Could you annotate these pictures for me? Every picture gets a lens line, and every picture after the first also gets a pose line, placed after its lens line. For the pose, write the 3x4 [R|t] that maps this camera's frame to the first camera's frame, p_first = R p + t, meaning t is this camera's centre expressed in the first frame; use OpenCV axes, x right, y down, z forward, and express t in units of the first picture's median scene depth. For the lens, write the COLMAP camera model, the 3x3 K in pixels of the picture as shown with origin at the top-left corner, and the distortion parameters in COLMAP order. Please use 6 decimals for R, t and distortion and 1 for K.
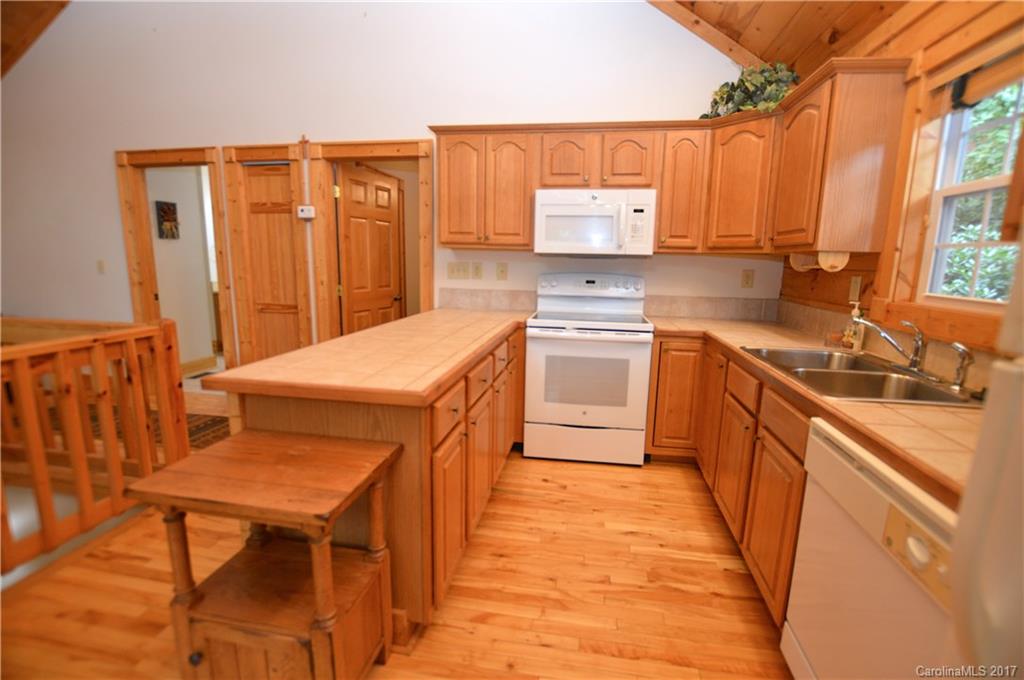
lens RADIAL K [[456.9, 0, 518.9], [0, 456.9, 341.6], [0, 0, 1]] dist [-0.032203, 0.003447]
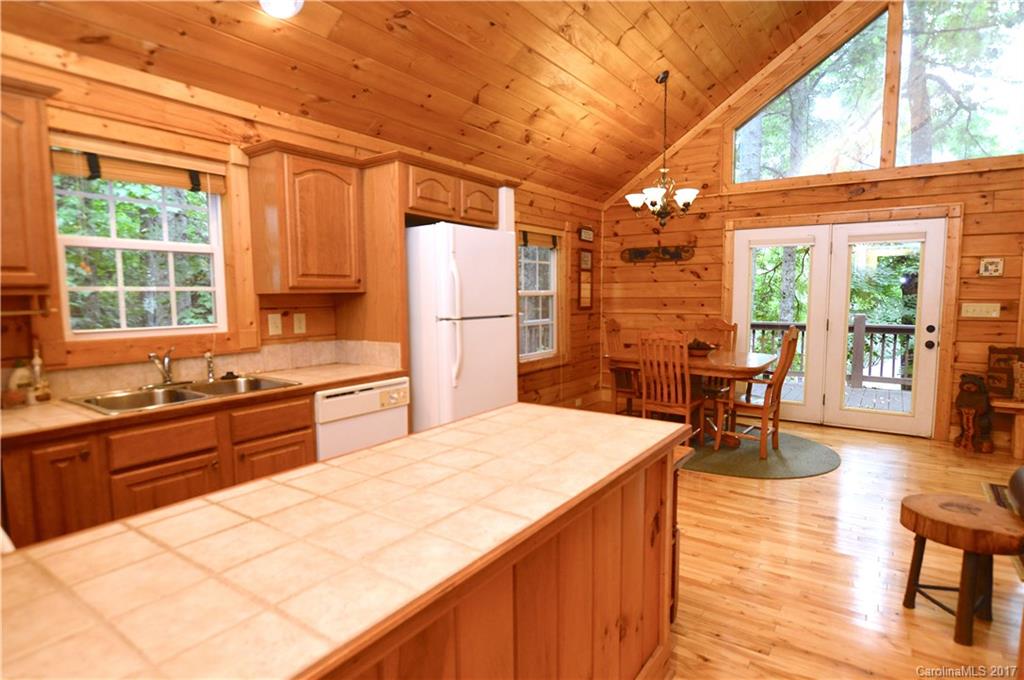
lens RADIAL K [[548.8, 0, 521.2], [0, 548.8, 343.1], [0, 0, 1]] dist [-0.022009, 0.002965]
pose [[-0.903087, -0.058660, 0.425433, -0.424368], [0.059824, 0.963786, 0.259882, -0.232948], [-0.425271, 0.260147, -0.866873, 1.092531]]
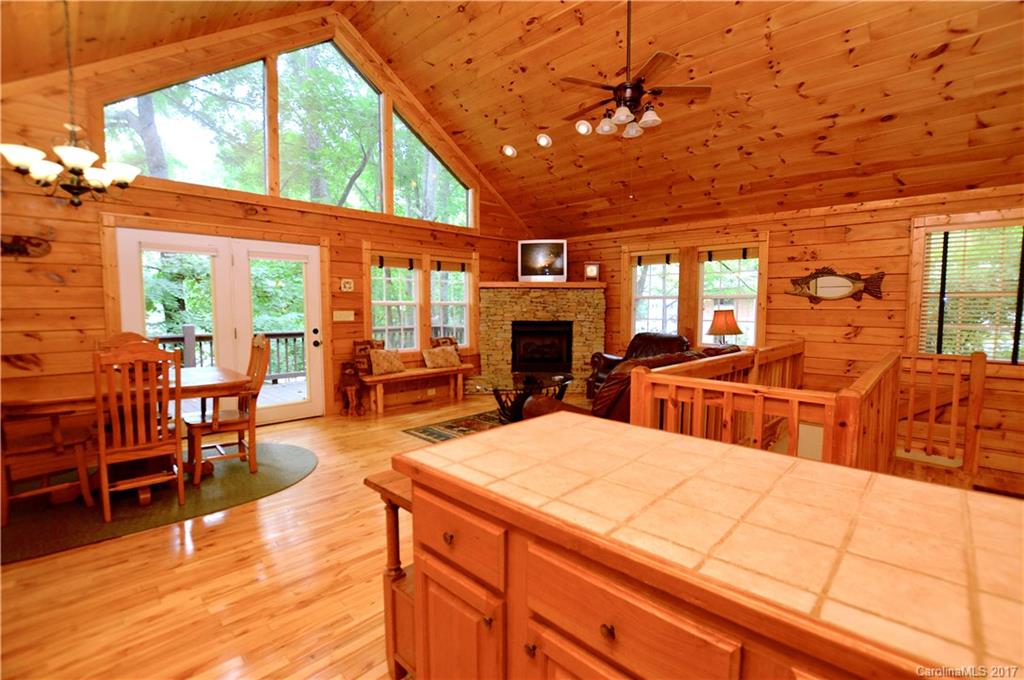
lens RADIAL K [[456.9, 0, 521.6], [0, 456.9, 342.0], [0, 0, 1]] dist [-0.032203, 0.003447]
pose [[-0.565119, 0.038963, -0.824089, 0.180179], [-0.159893, 0.974772, 0.155734, -0.132714], [0.809367, 0.219775, -0.544632, 0.737063]]
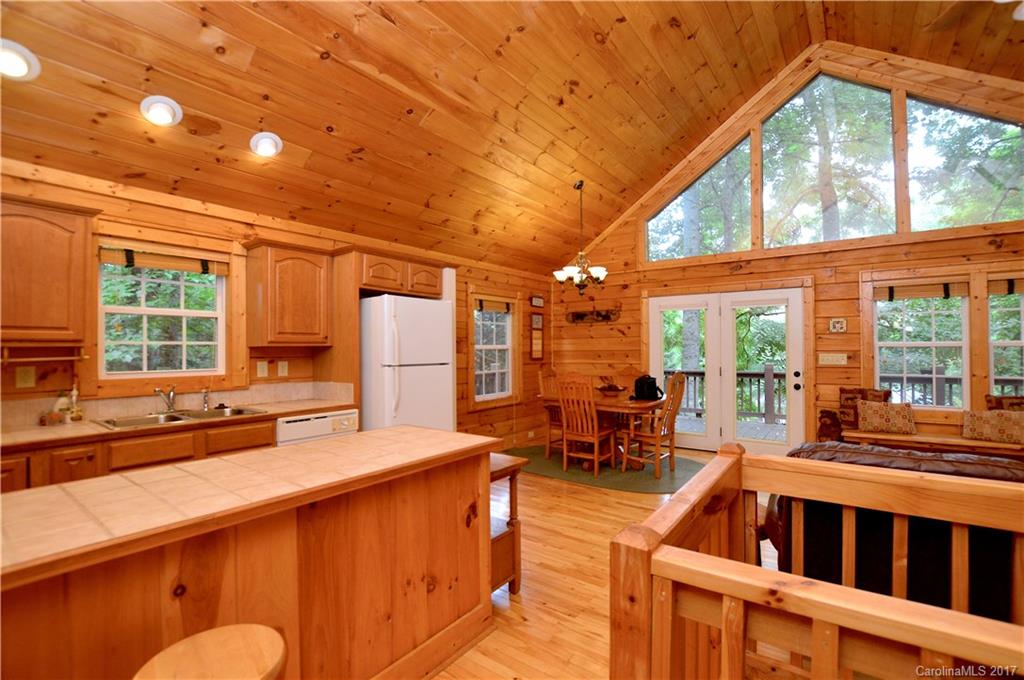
lens RADIAL K [[456.9, 0, 522.7], [0, 456.9, 341.8], [0, 0, 1]] dist [-0.032203, 0.003447]
pose [[-0.890358, -0.012198, 0.455098, -0.703082], [0.066049, 0.985604, 0.155636, -0.231891], [-0.450445, 0.168631, -0.876734, 1.088655]]
